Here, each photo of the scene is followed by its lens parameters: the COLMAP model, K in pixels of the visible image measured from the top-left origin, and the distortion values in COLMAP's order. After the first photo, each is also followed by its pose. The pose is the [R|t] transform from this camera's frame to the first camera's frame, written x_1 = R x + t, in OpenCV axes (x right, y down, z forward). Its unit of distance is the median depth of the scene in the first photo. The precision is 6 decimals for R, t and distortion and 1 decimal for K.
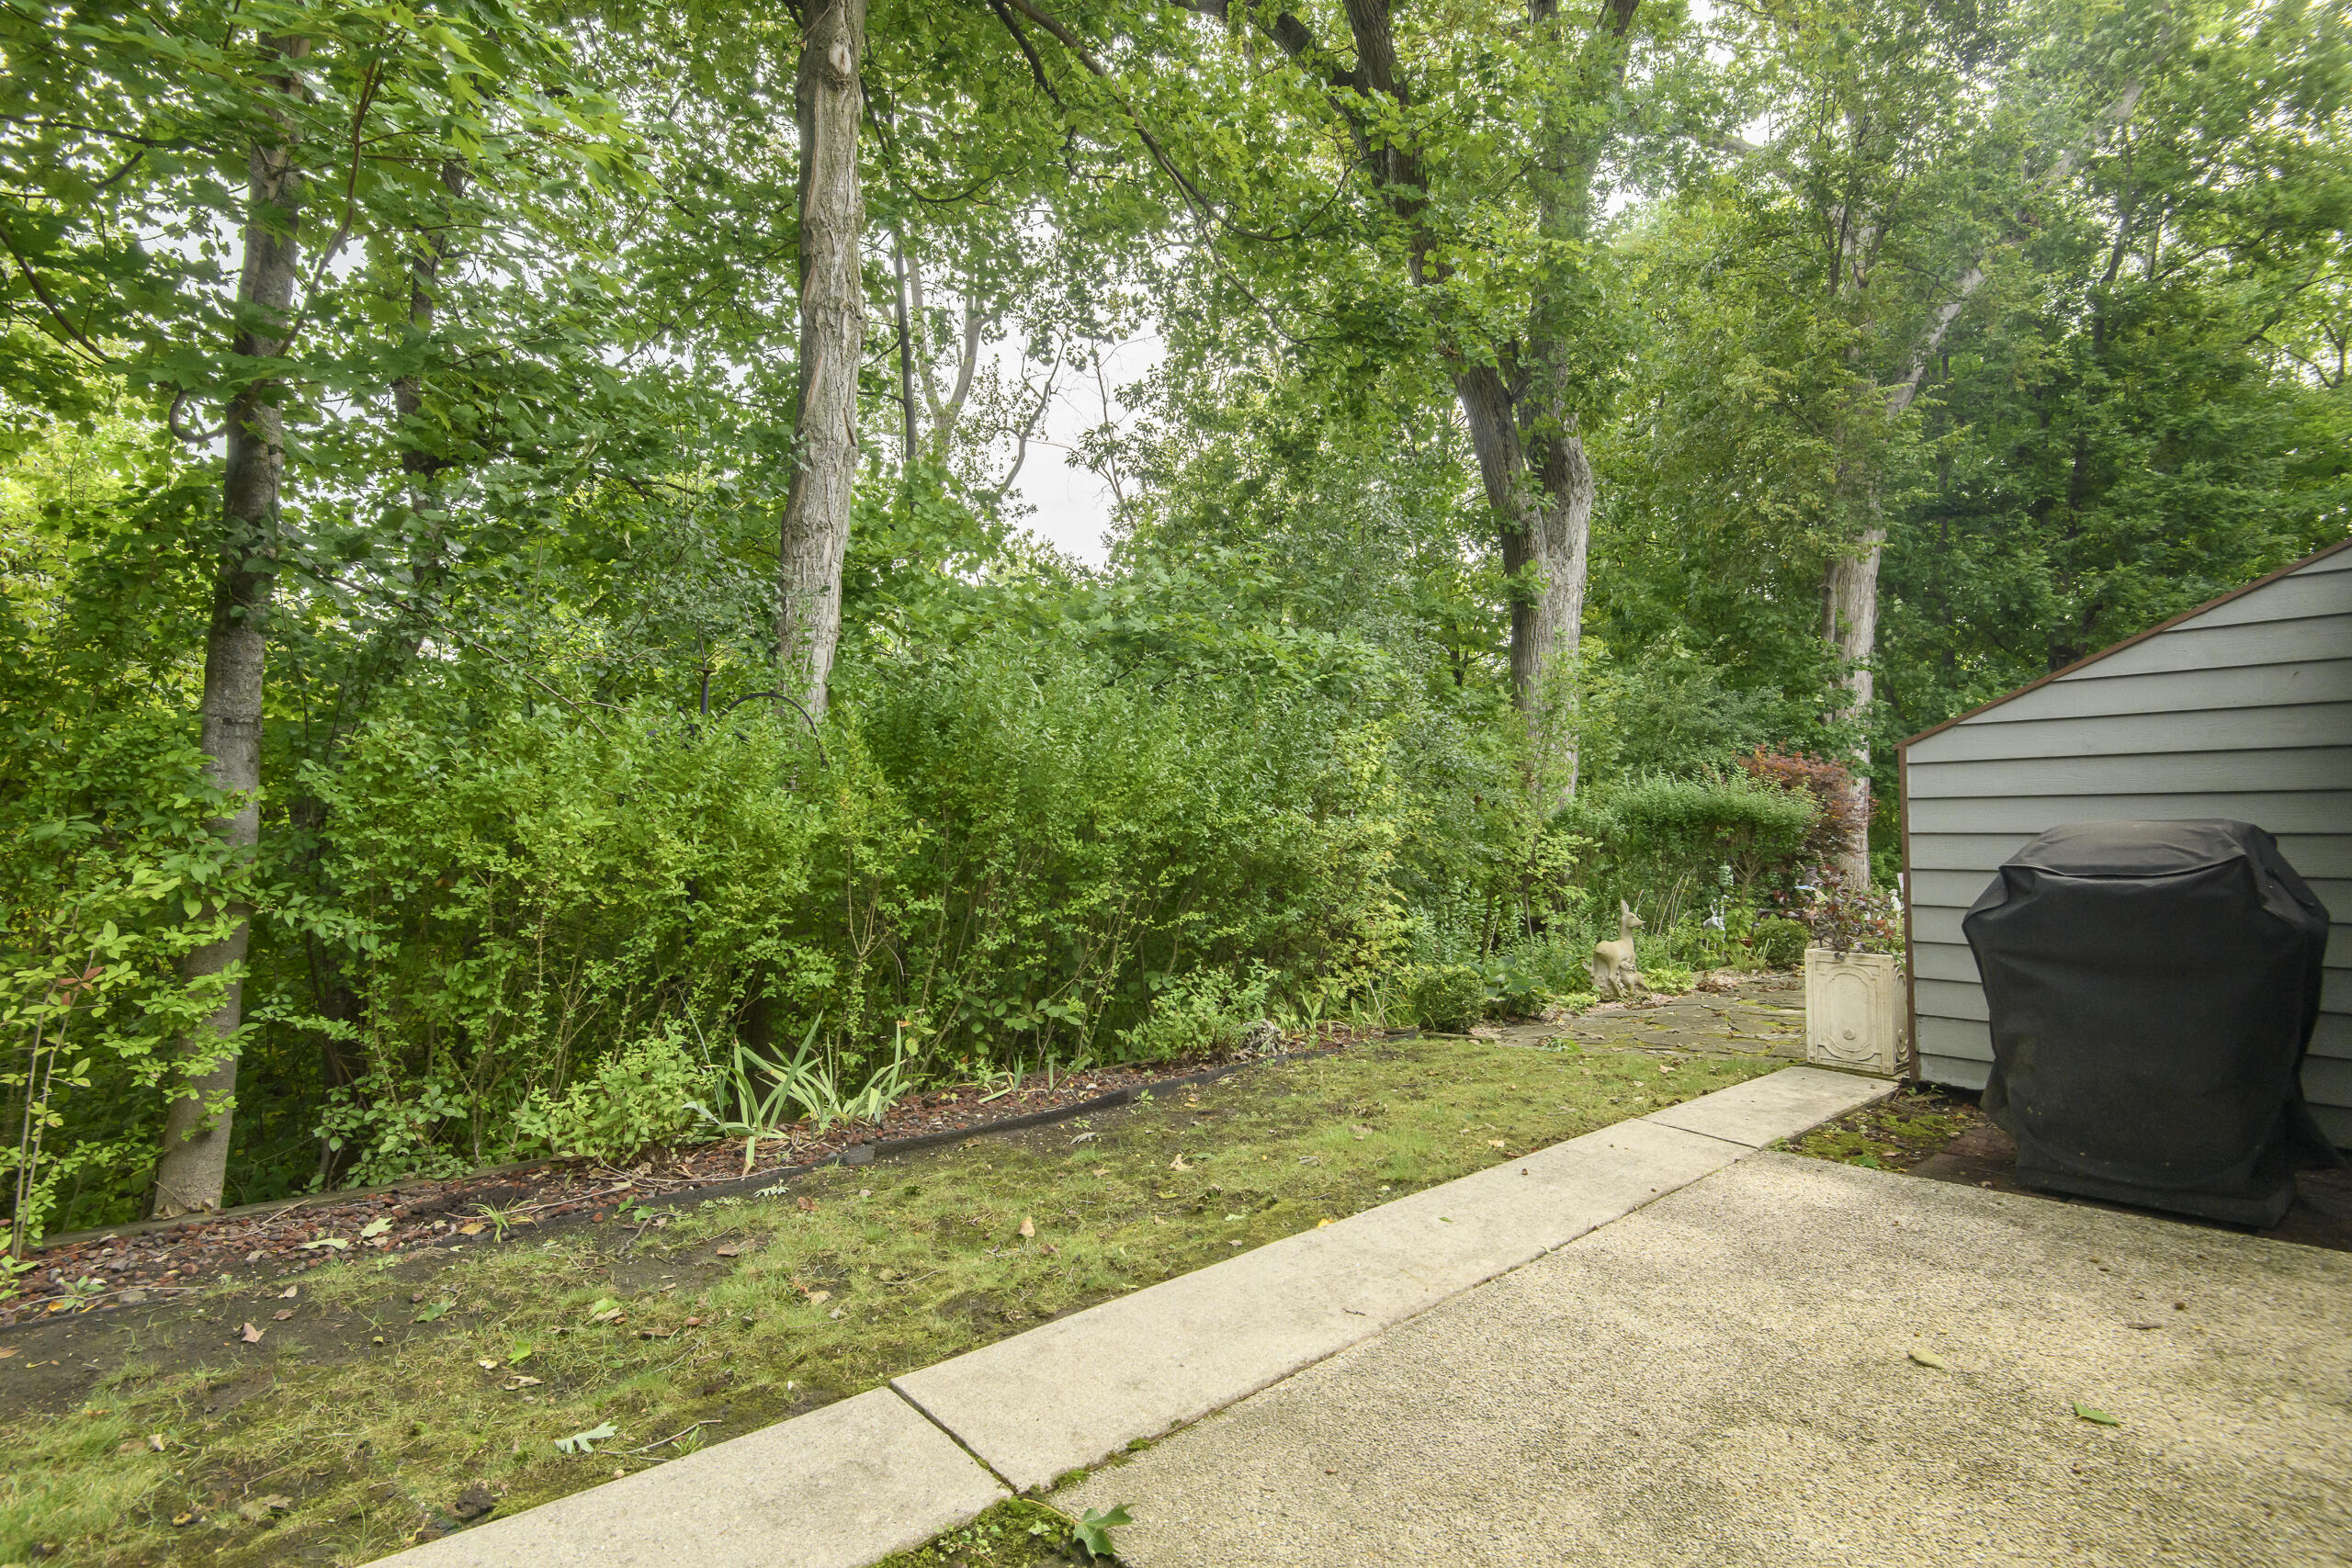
lens RADIAL K [[1076.7, 0, 1176.0], [0, 1076.7, 784.0], [0, 0, 1]] dist [0.001188, 0.000257]
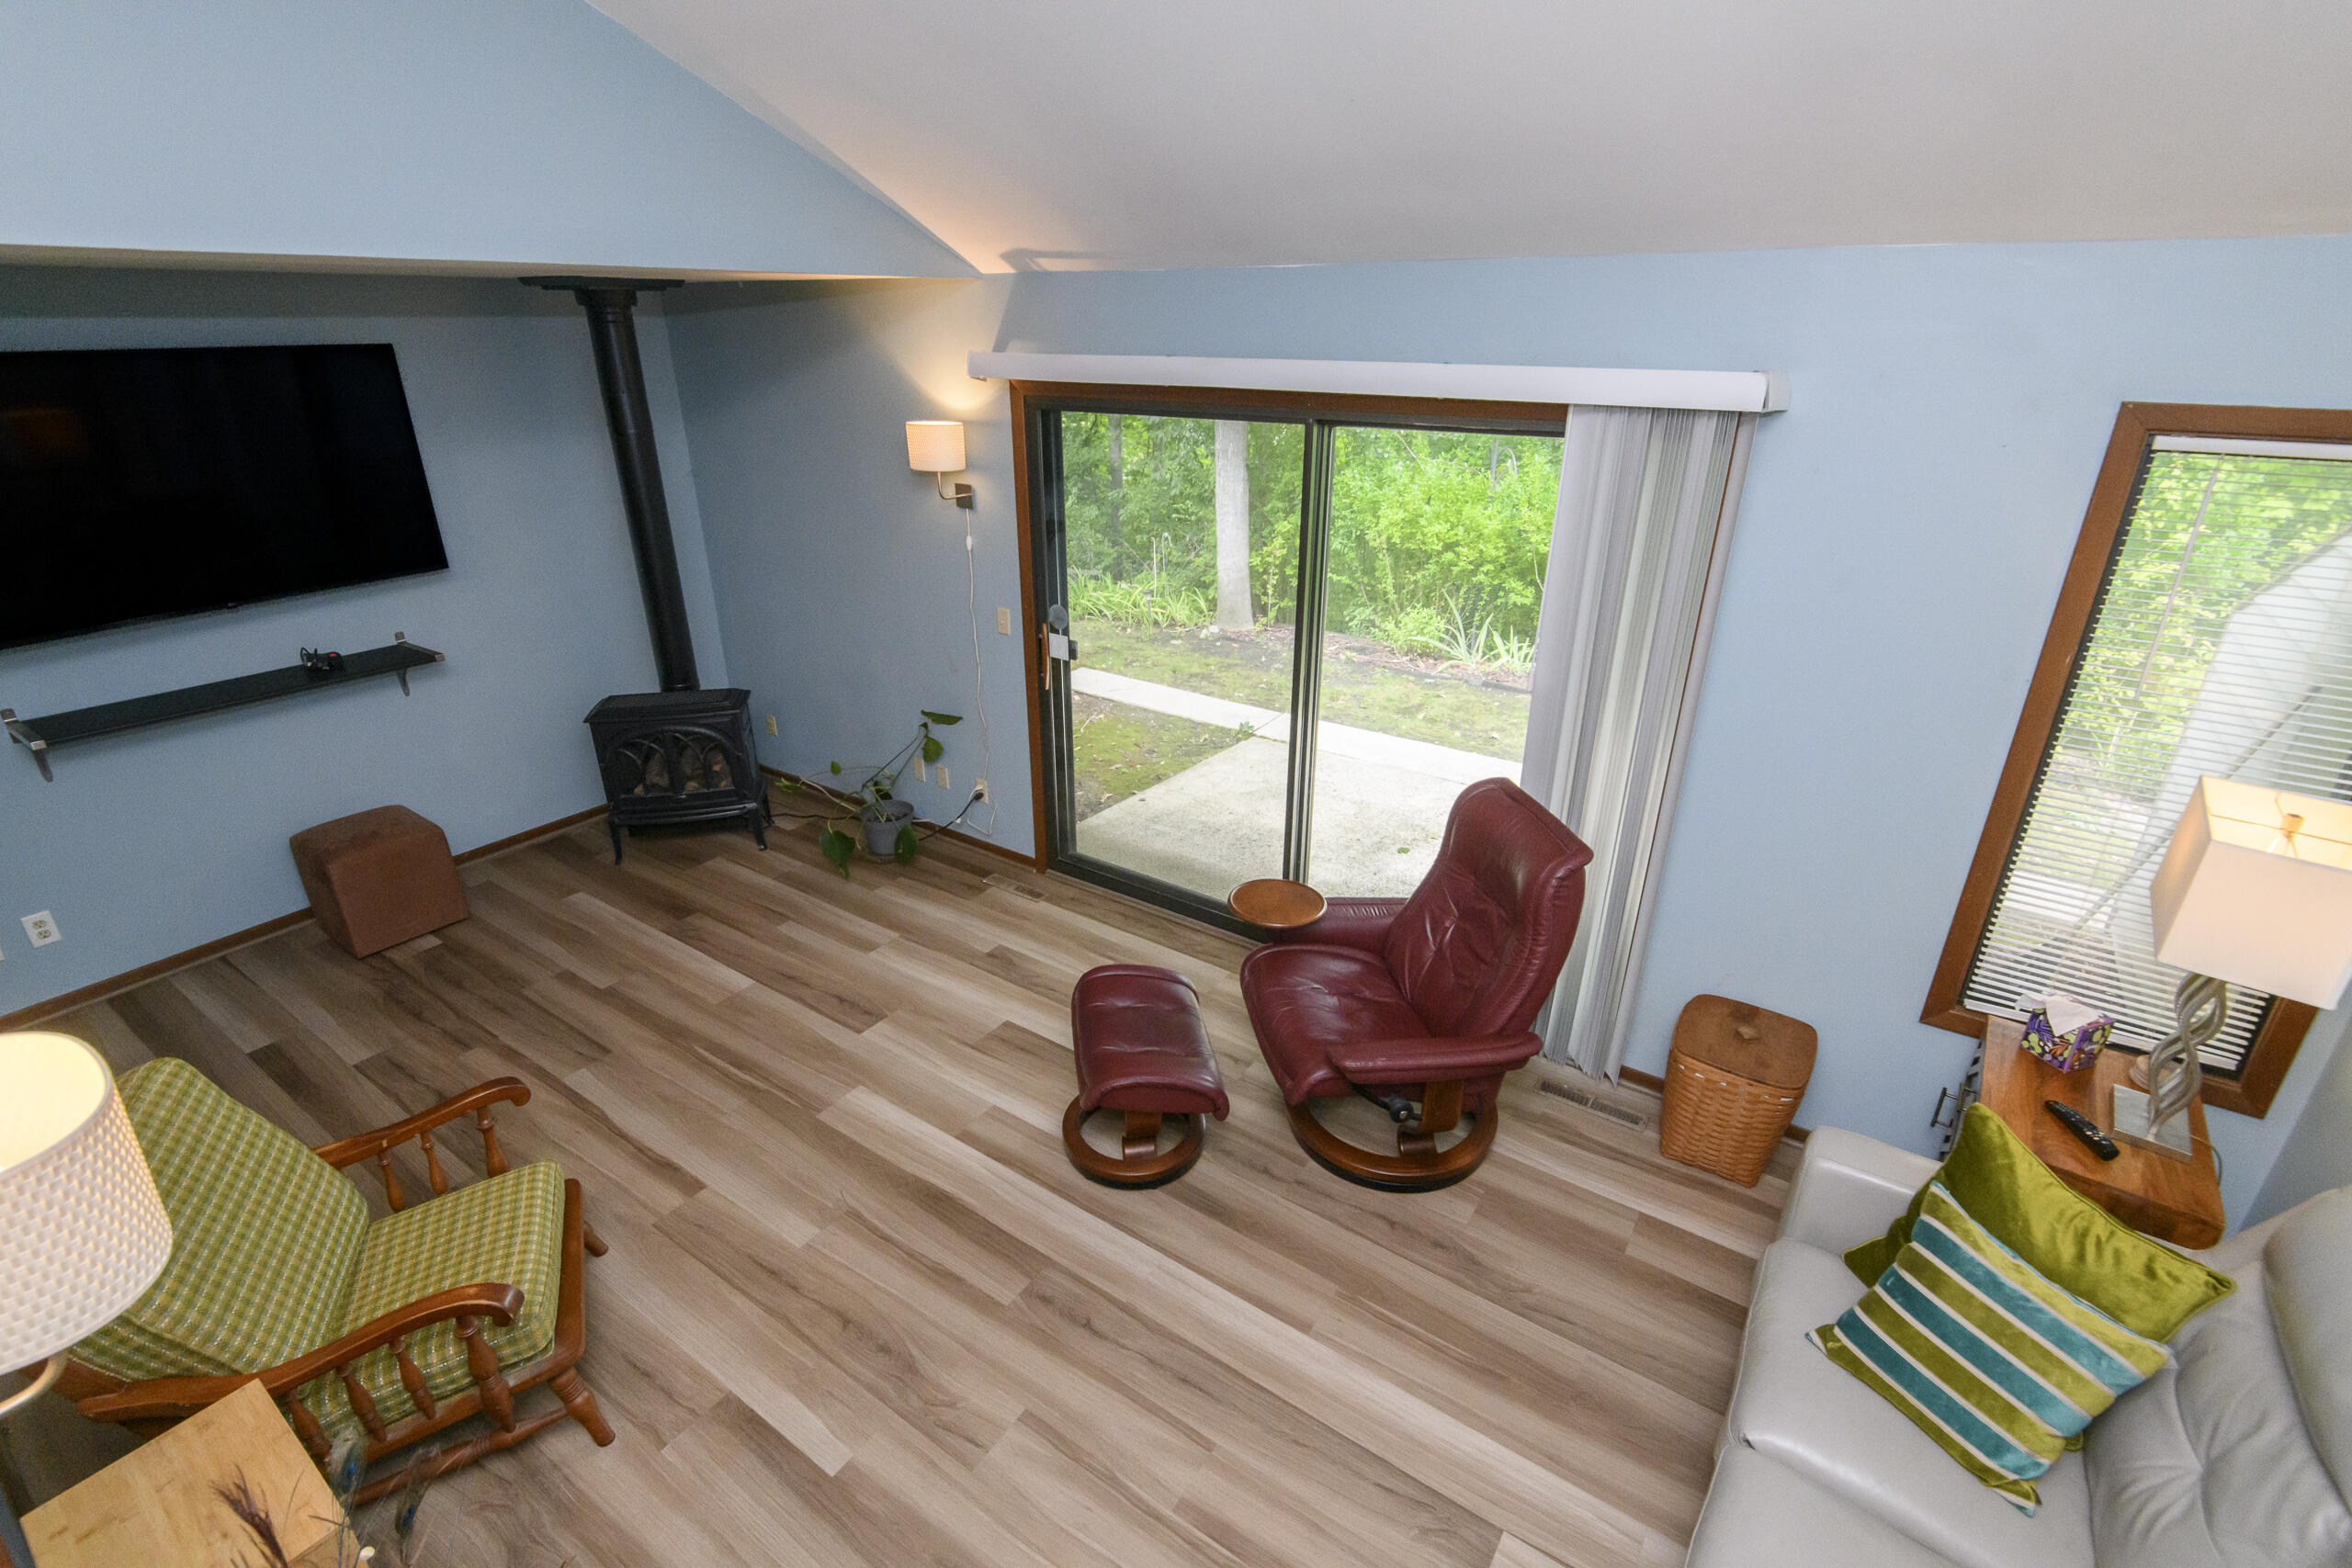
lens RADIAL K [[1076.7, 0, 1176.0], [0, 1076.7, 784.0], [0, 0, 1]] dist [0.001188, 0.000257]
pose [[0.244006, 0.381327, -0.891656, 1.788759], [0.046022, 0.913858, 0.403416, -0.426140], [0.968681, -0.139472, 0.205438, -0.076791]]
